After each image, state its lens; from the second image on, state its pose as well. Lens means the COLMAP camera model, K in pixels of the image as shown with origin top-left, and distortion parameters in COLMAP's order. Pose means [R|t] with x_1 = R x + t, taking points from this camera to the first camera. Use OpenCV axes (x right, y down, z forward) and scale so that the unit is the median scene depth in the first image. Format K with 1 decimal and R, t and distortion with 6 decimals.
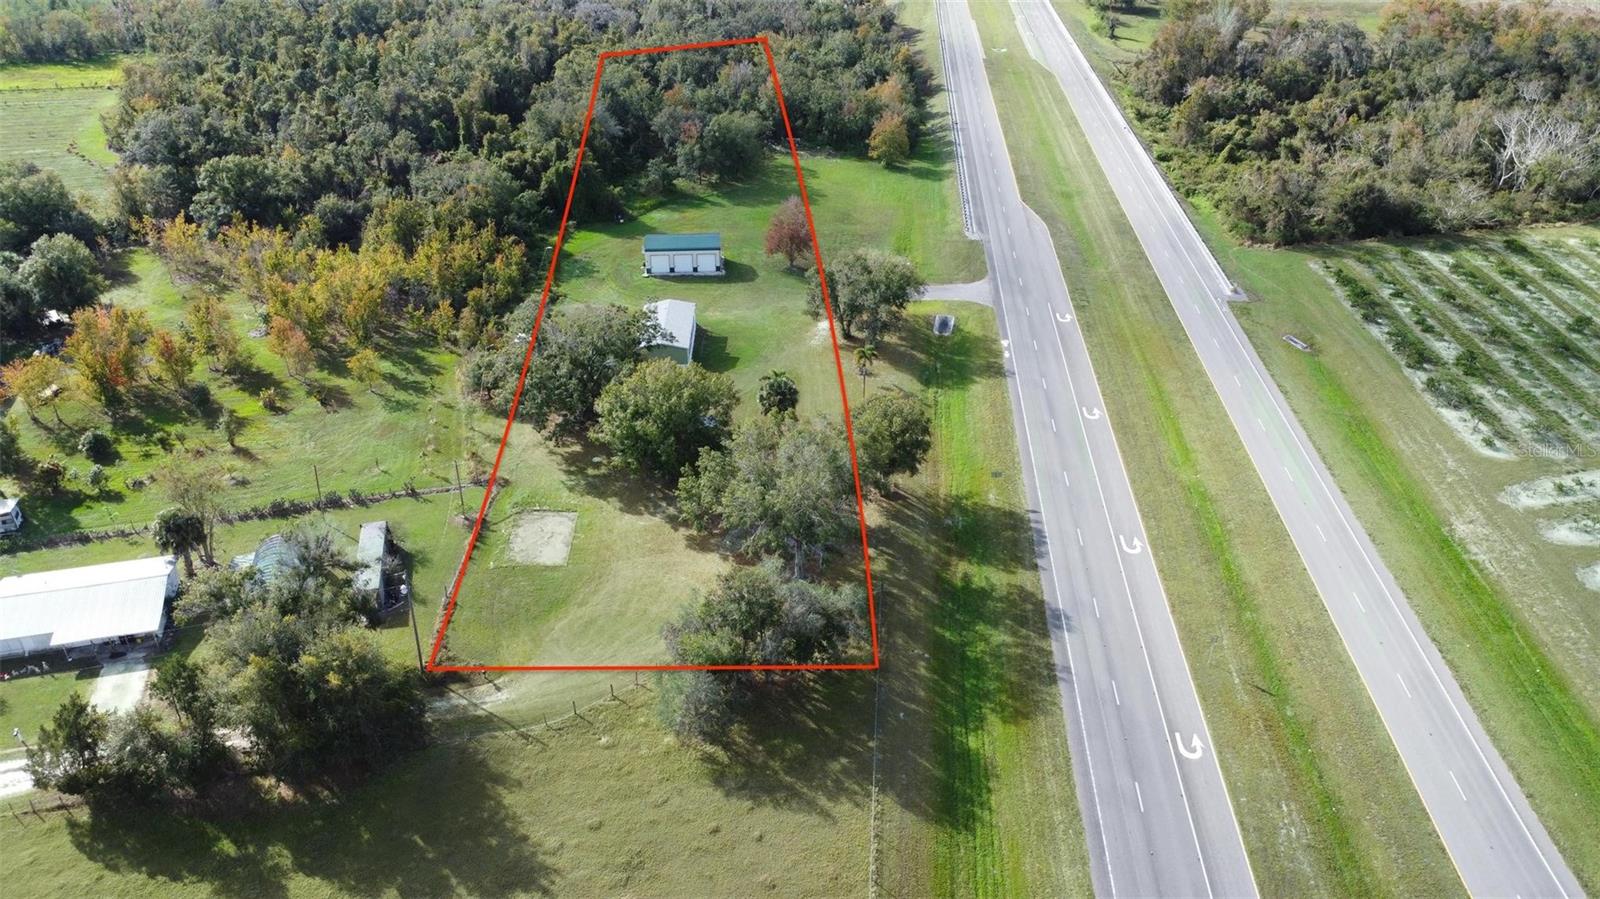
lens RADIAL K [[1204.2, 0, 800.4], [0, 1204.2, 444.4], [0, 0, 1]] dist [-0.024046, -0.004892]
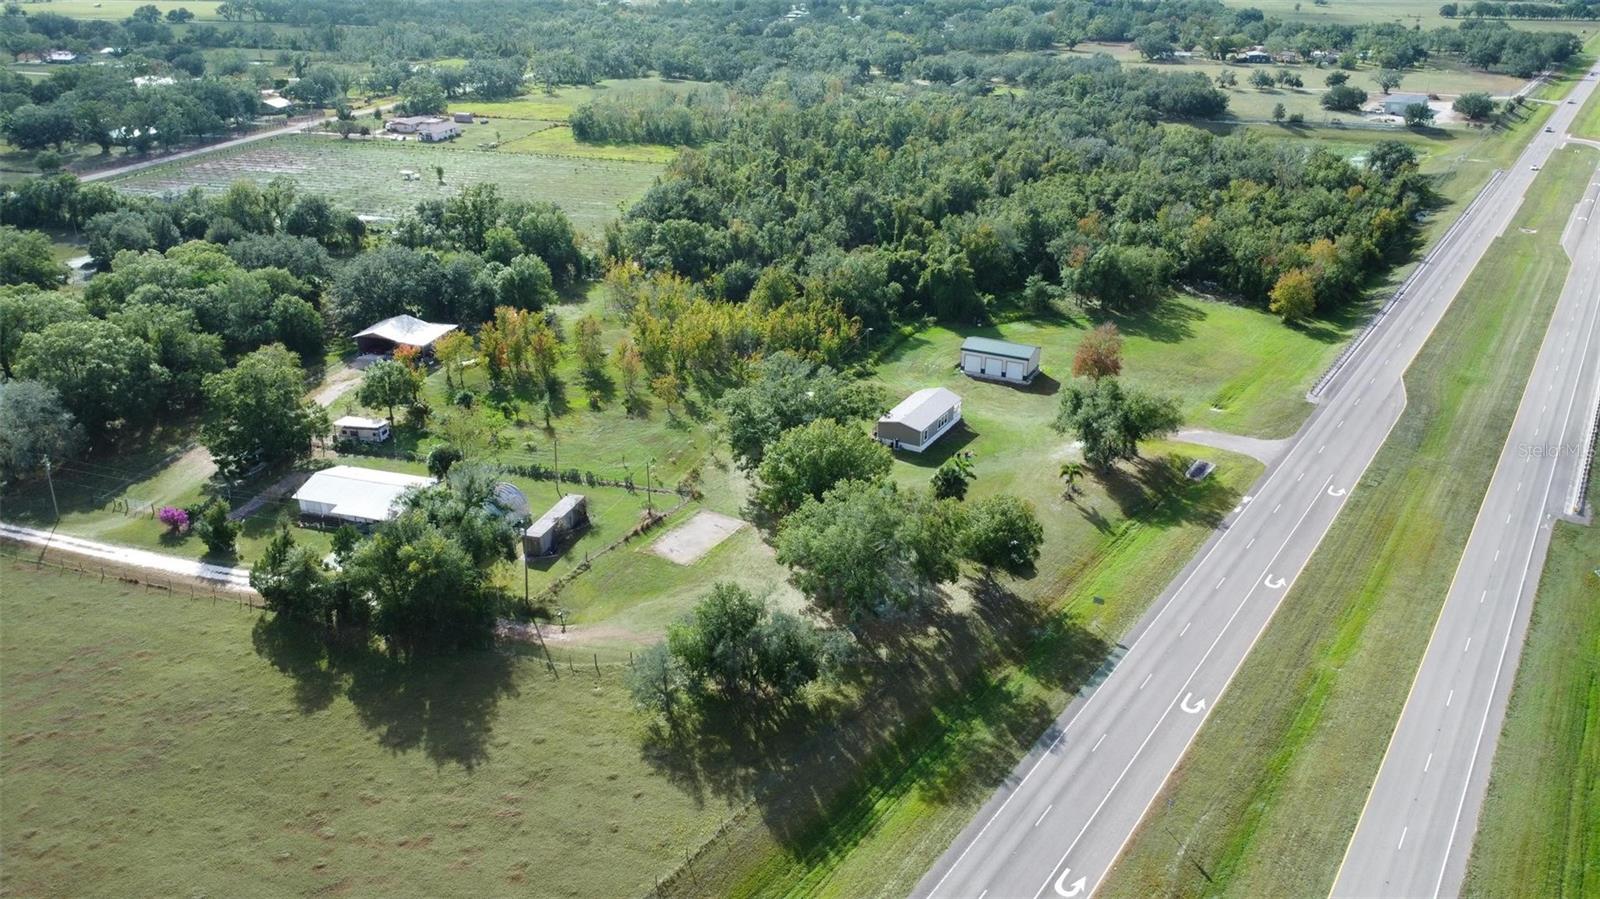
lens RADIAL K [[1204.2, 0, 798.2], [0, 1204.2, 451.6], [0, 0, 1]] dist [-0.024046, -0.004892]
pose [[0.848690, 0.210151, -0.485348, 0.350107], [-0.259664, 0.965020, -0.036208, 0.005816], [0.460761, 0.156757, 0.873571, 0.005699]]
